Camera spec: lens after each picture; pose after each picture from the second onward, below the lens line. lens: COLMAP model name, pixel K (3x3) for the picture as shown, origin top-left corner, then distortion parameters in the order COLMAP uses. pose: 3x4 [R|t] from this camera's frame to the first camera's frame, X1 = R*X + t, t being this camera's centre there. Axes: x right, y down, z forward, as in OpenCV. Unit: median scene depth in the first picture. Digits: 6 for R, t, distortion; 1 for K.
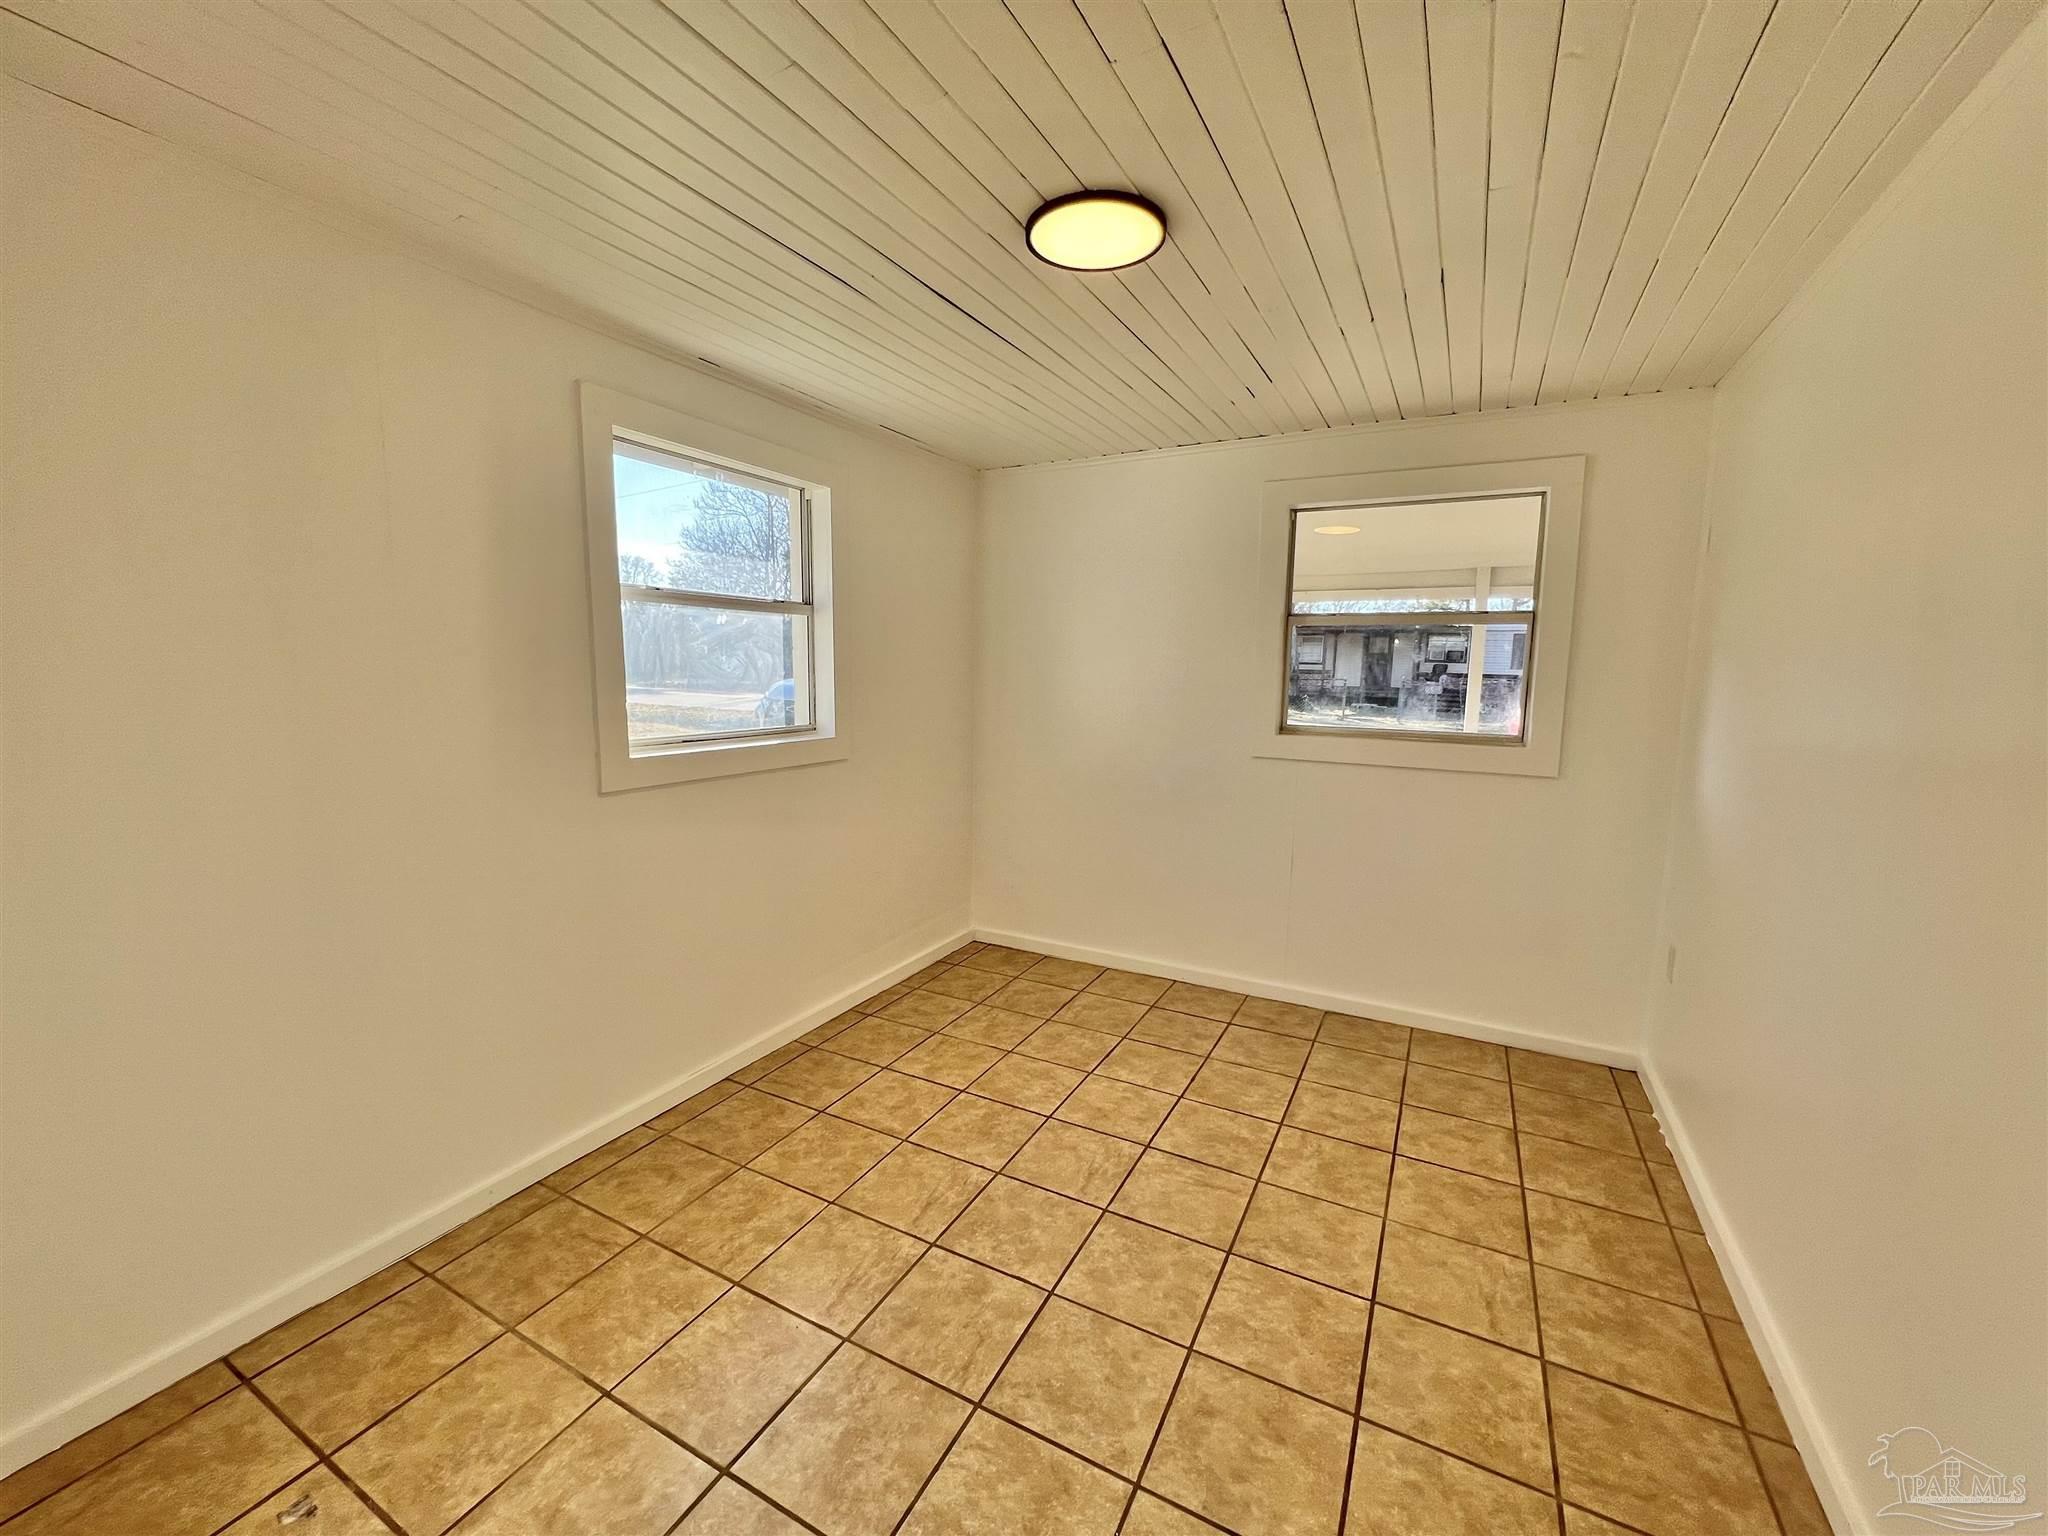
lens RADIAL K [[812.2, 0, 1032.8], [0, 812.2, 753.2], [0, 0, 1]] dist [-0.001085, 0.000938]
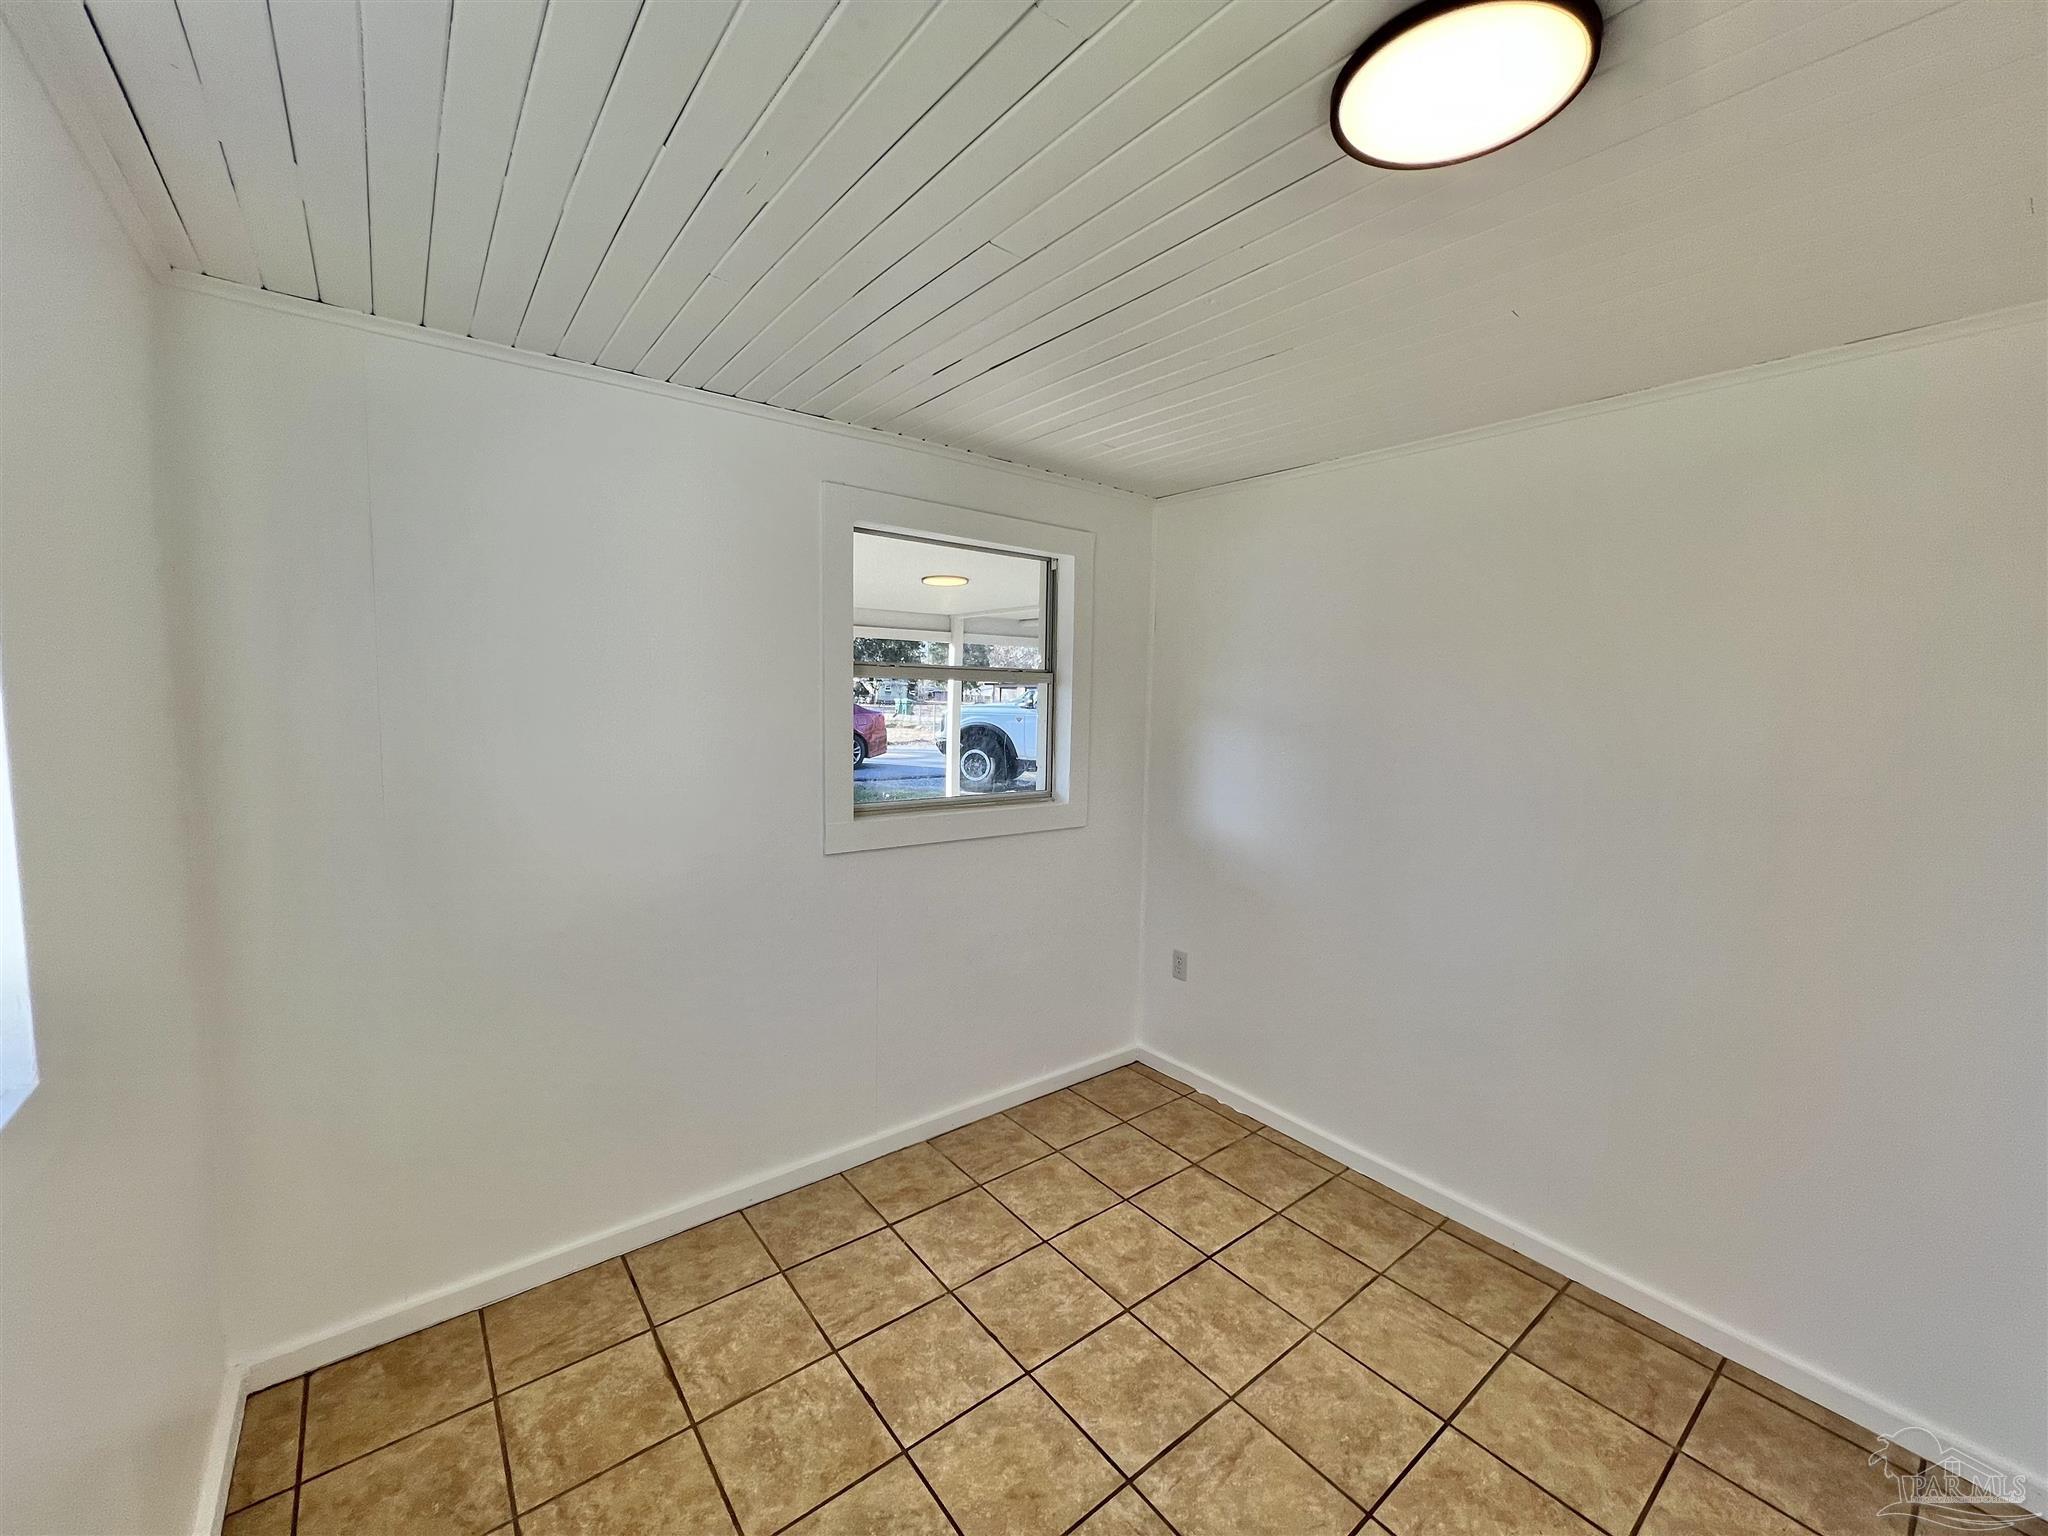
lens RADIAL K [[812.2, 0, 1019.0], [0, 812.2, 764.8], [0, 0, 1]] dist [-0.001085, 0.000938]
pose [[0.415023, -0.086041, 0.905734, -0.372837], [0.082580, 0.994971, 0.056679, -0.123038], [-0.906056, 0.051272, 0.420041, 0.635909]]
